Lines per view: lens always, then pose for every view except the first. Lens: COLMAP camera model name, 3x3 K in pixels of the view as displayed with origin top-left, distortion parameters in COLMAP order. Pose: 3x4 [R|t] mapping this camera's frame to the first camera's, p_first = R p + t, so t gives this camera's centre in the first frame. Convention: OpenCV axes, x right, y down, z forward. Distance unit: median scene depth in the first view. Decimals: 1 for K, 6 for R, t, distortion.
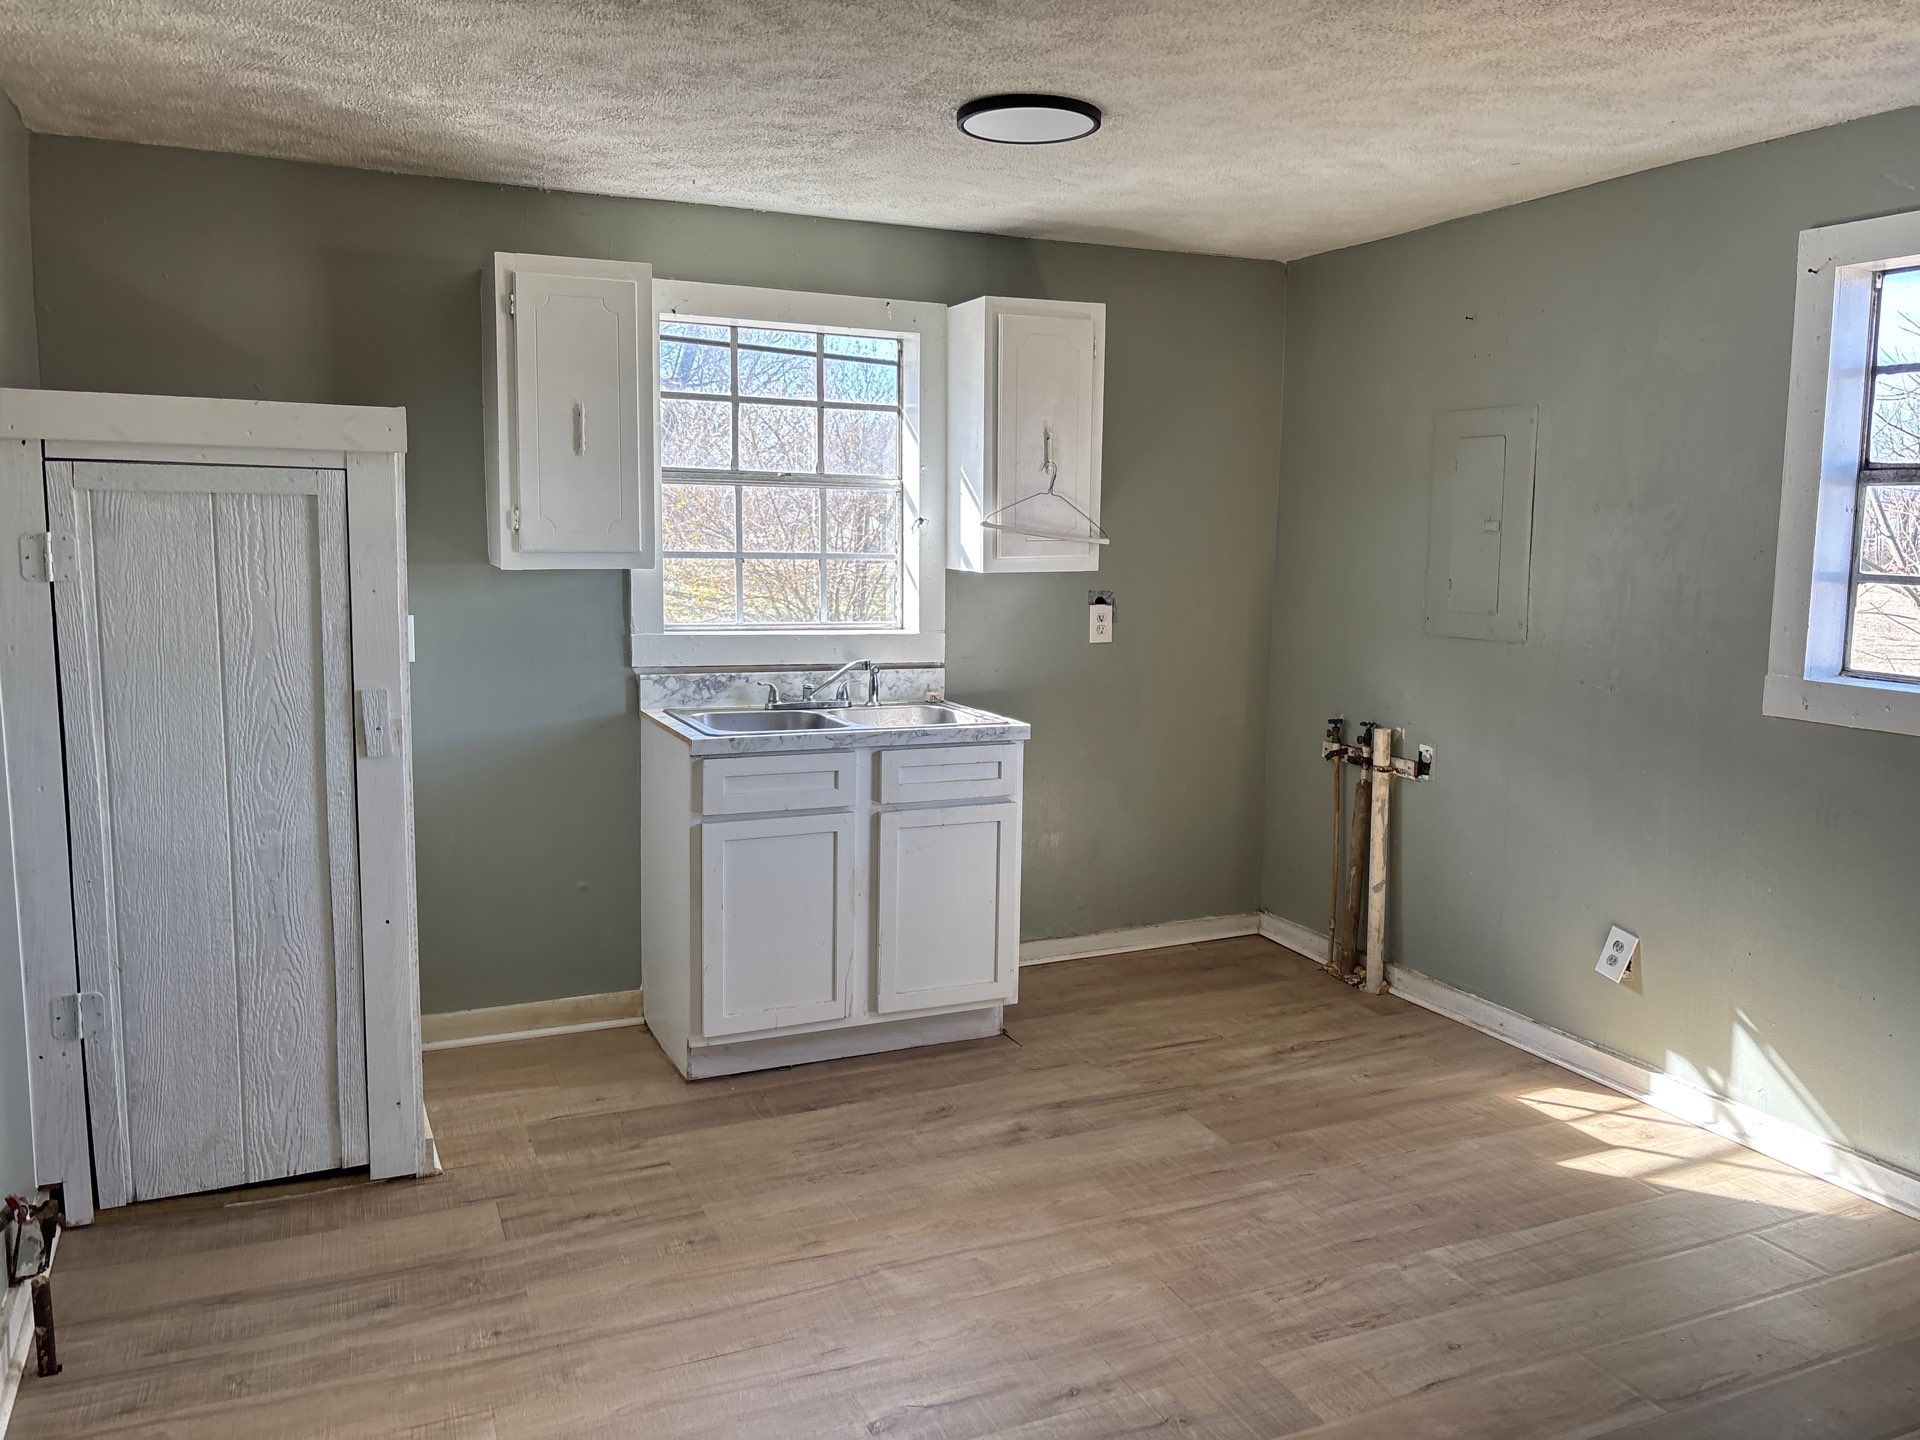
lens RADIAL K [[1466.1, 0, 960.0], [0, 1466.1, 720.0], [0, 0, 1]] dist [0.039018, 0.001126]
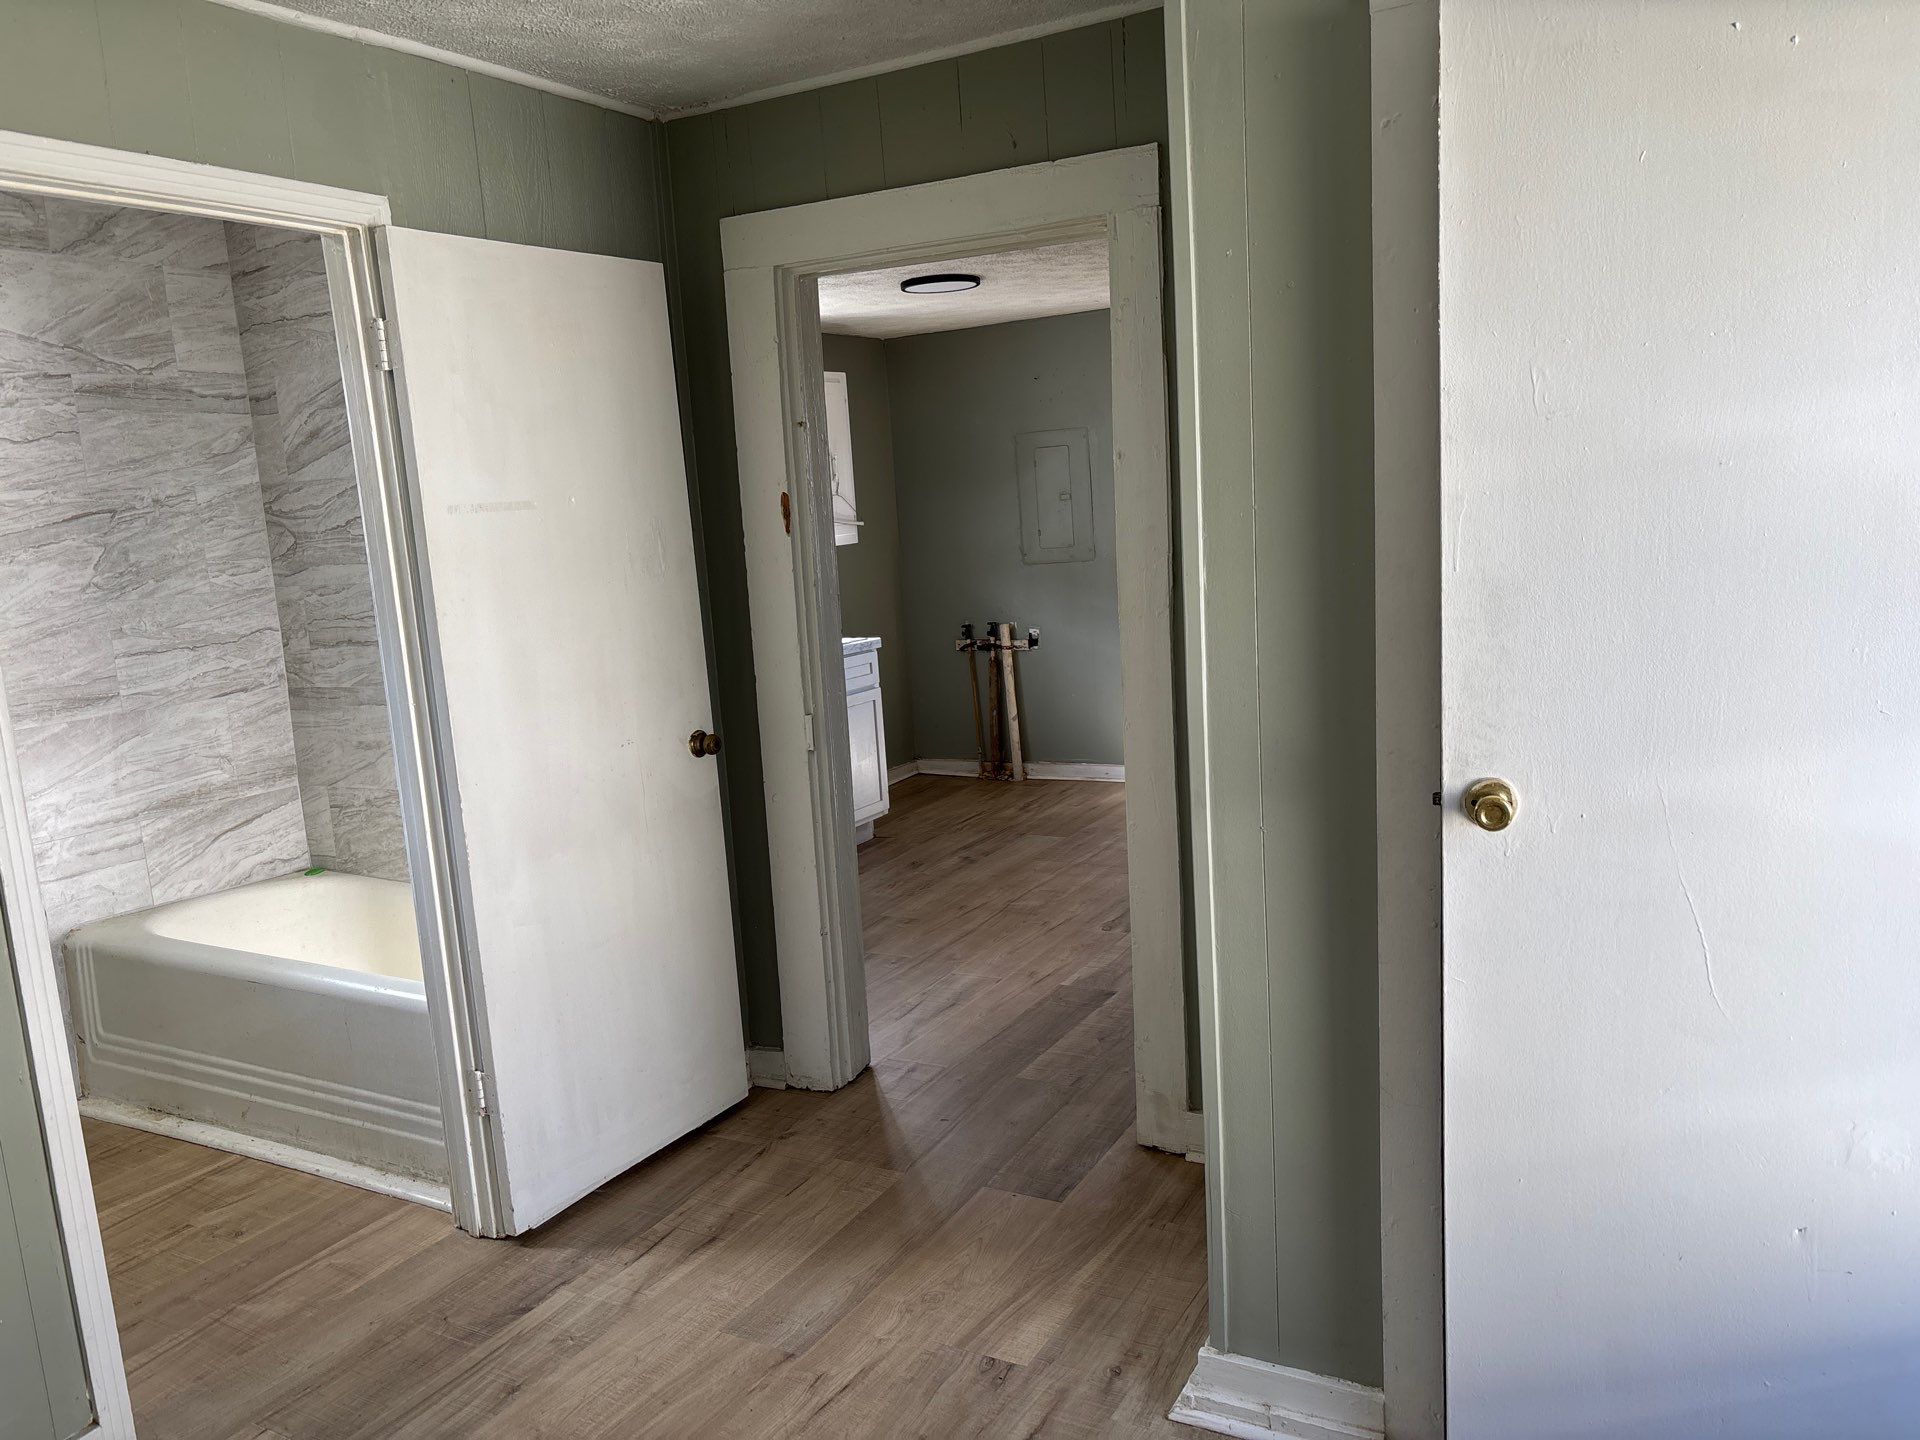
lens RADIAL K [[1393.9, 0, 960.0], [0, 1393.9, 720.0], [0, 0, 1]] dist [0.005033, 0.000086]
pose [[0.805476, -0.162037, 0.570046, -0.697138], [0.163176, 0.985353, 0.049521, 0.027498], [-0.569721, 0.053130, 0.820119, -0.282764]]
